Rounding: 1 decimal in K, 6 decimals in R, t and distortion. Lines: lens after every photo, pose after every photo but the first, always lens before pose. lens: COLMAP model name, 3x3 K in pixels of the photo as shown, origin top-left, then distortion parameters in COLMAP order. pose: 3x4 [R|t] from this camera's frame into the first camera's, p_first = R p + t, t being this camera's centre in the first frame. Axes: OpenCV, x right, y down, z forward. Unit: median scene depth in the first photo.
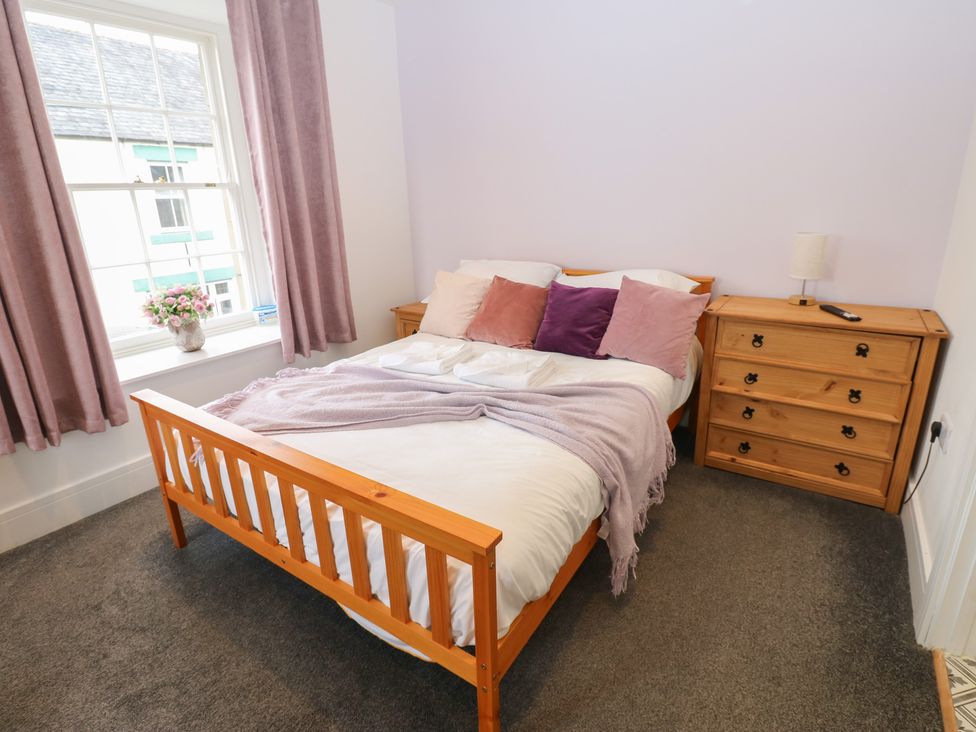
lens RADIAL K [[527.7, 0, 495.7], [0, 527.7, 360.7], [0, 0, 1]] dist [-0.011720, -0.009098]
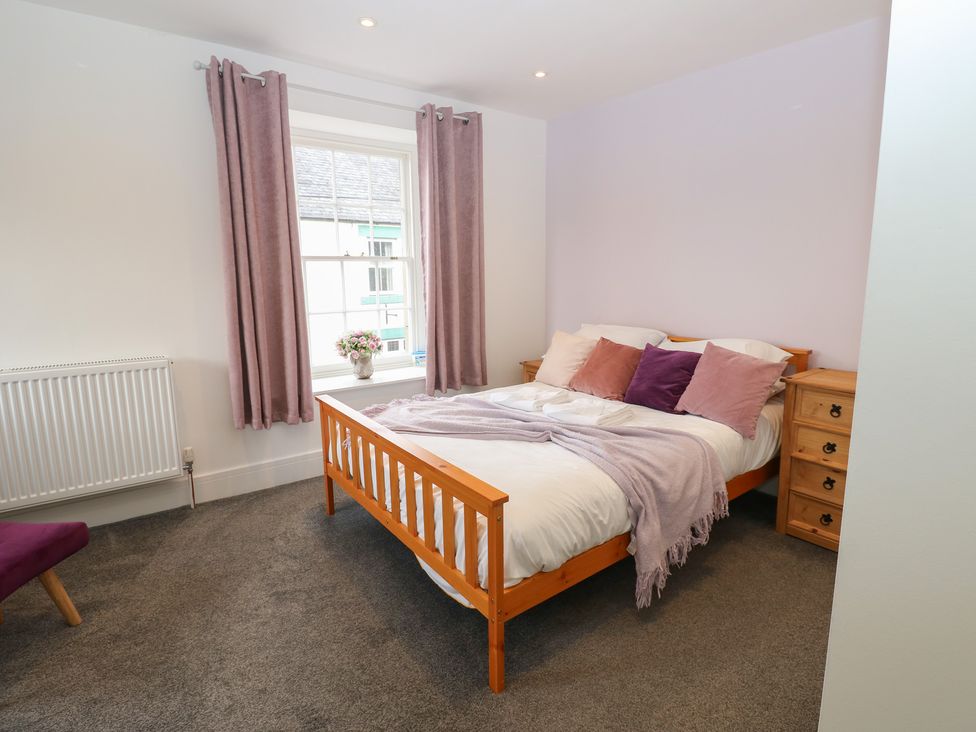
lens RADIAL K [[555.6, 0, 487.8], [0, 555.6, 363.2], [0, 0, 1]] dist [-0.019940, -0.002172]
pose [[0.935122, 0.073927, -0.346527, 0.246068], [-0.120543, 0.986032, -0.114935, 0.081483], [0.333190, 0.149249, 0.930972, -0.256831]]
